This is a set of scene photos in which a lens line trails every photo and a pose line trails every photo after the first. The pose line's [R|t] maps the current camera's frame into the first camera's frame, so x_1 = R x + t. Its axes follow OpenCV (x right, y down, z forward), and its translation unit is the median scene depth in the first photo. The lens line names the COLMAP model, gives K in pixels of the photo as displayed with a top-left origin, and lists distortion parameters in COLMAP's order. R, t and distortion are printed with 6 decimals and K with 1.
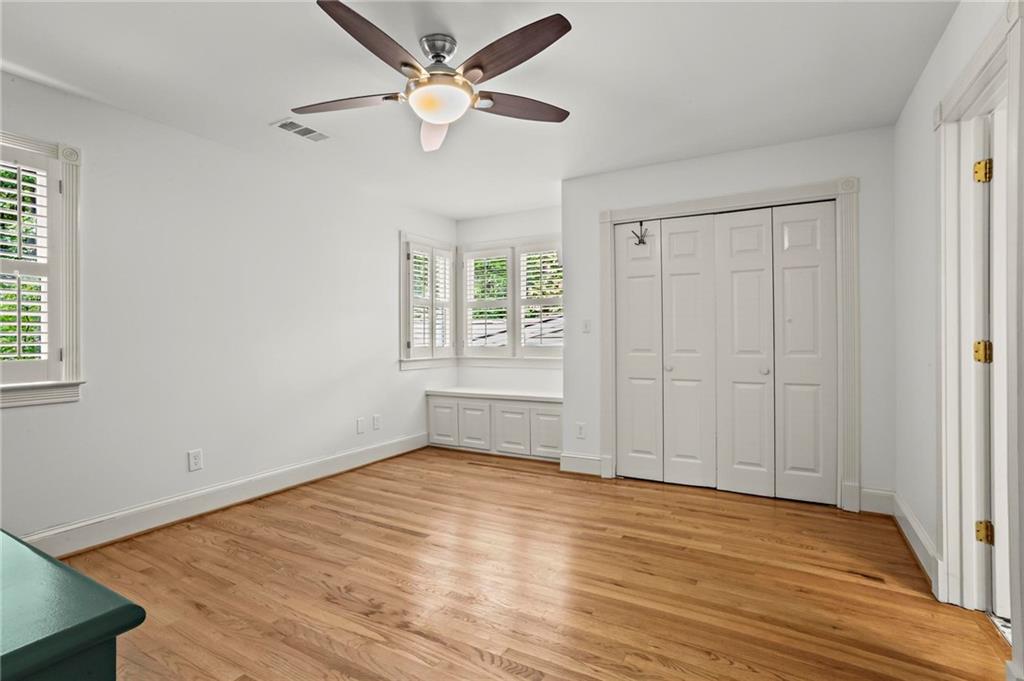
lens RADIAL K [[500.9, 0, 504.3], [0, 500.9, 334.3], [0, 0, 1]] dist [-0.023514, 0.010522]
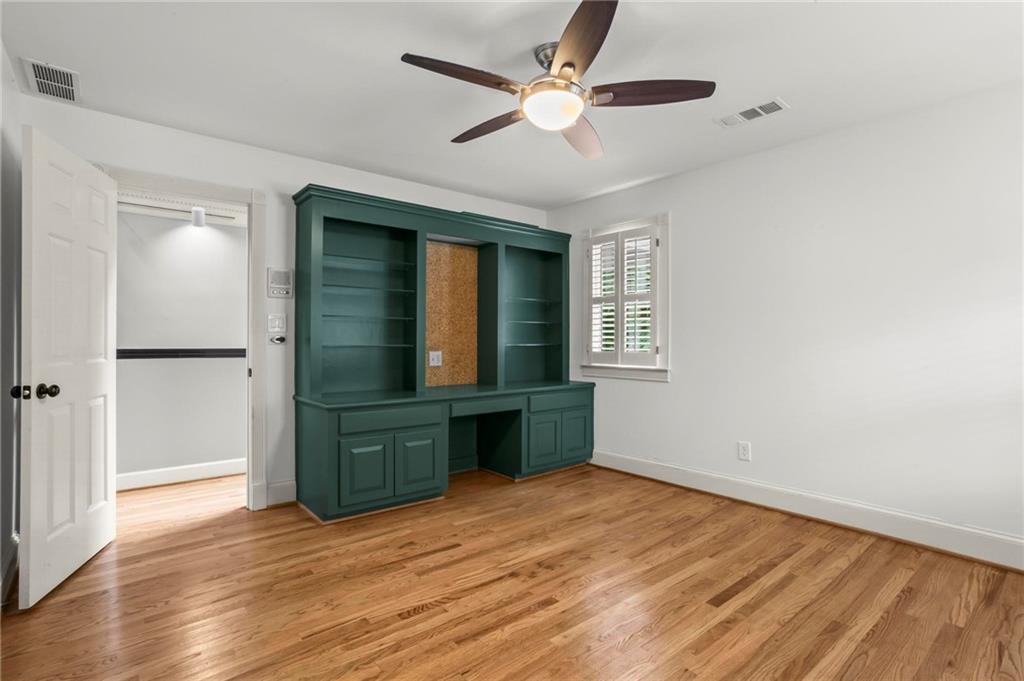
lens RADIAL K [[500.9, 0, 502.2], [0, 500.9, 339.6], [0, 0, 1]] dist [-0.023514, 0.010522]
pose [[-0.337580, 0.010616, -0.941237, 0.640161], [0.000831, 0.999939, 0.010980, -0.008292], [0.941296, 0.002925, -0.337569, 0.921867]]
